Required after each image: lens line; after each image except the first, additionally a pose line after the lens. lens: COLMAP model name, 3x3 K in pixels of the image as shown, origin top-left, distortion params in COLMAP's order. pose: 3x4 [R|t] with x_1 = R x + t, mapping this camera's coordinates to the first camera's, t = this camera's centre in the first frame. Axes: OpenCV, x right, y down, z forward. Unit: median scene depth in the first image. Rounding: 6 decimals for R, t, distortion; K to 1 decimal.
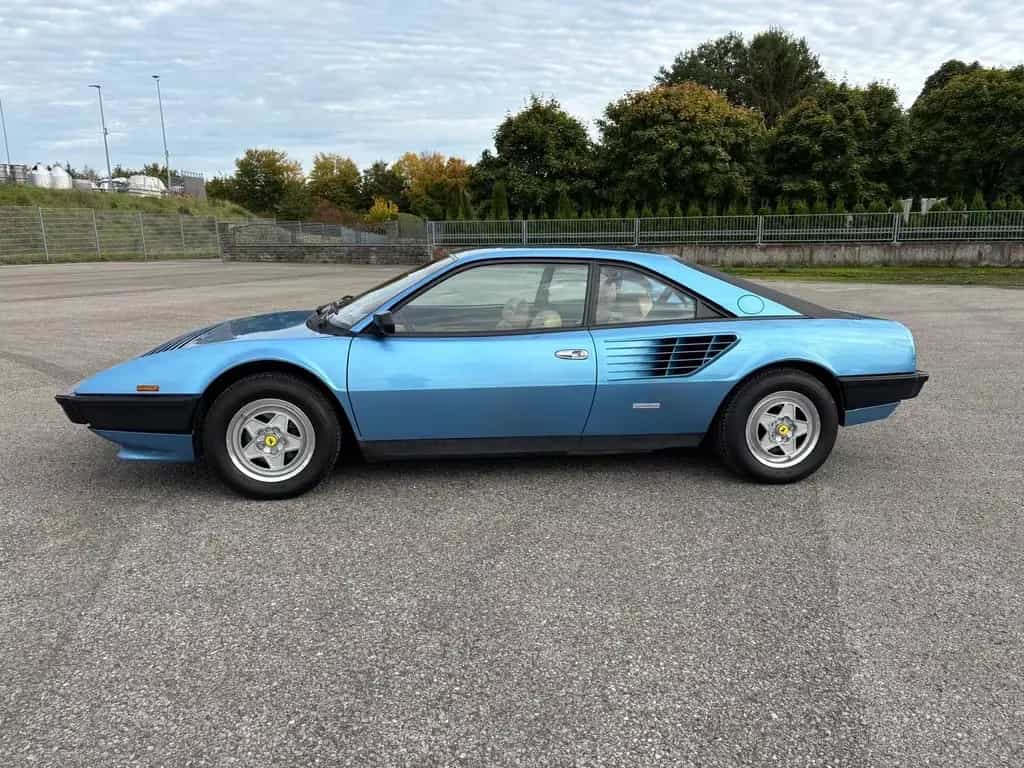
lens RADIAL K [[775.5, 0, 504.0], [0, 775.5, 388.1], [0, 0, 1]] dist [0.053225, -0.043525]
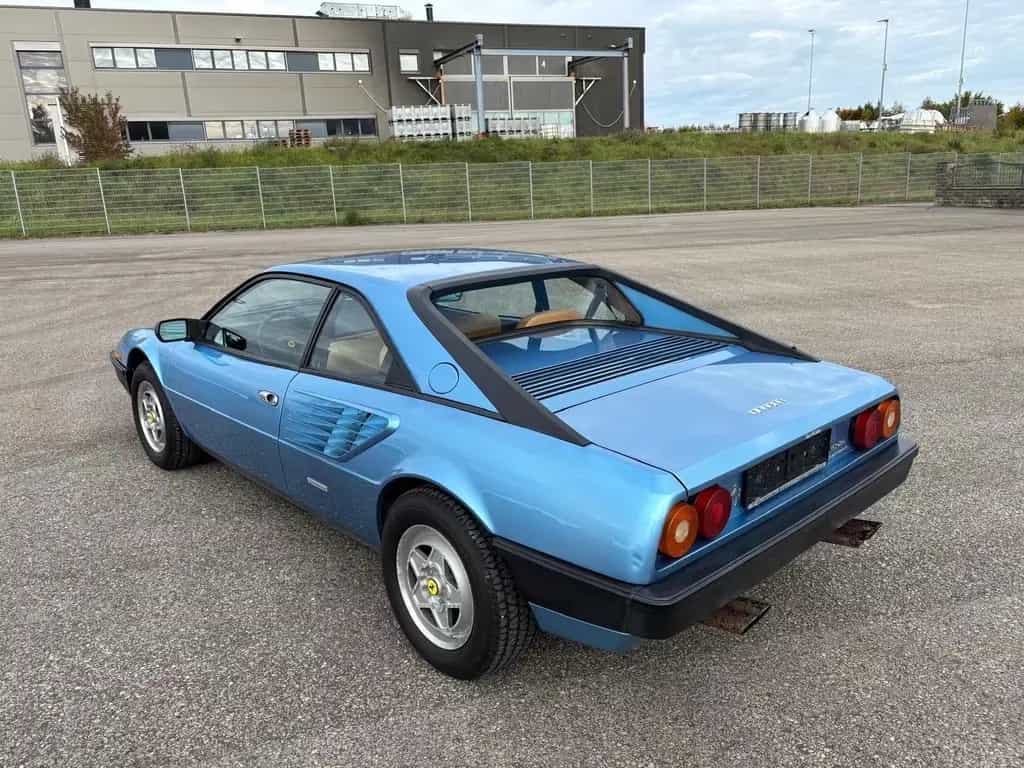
lens RADIAL K [[775.5, 0, 509.9], [0, 775.5, 384.0], [0, 0, 1]] dist [0.053225, -0.043525]
pose [[0.582184, 0.188515, -0.790901, 0.102051], [-0.130223, 0.981811, 0.138162, -0.023550], [0.802561, 0.022558, 0.596143, 0.081836]]
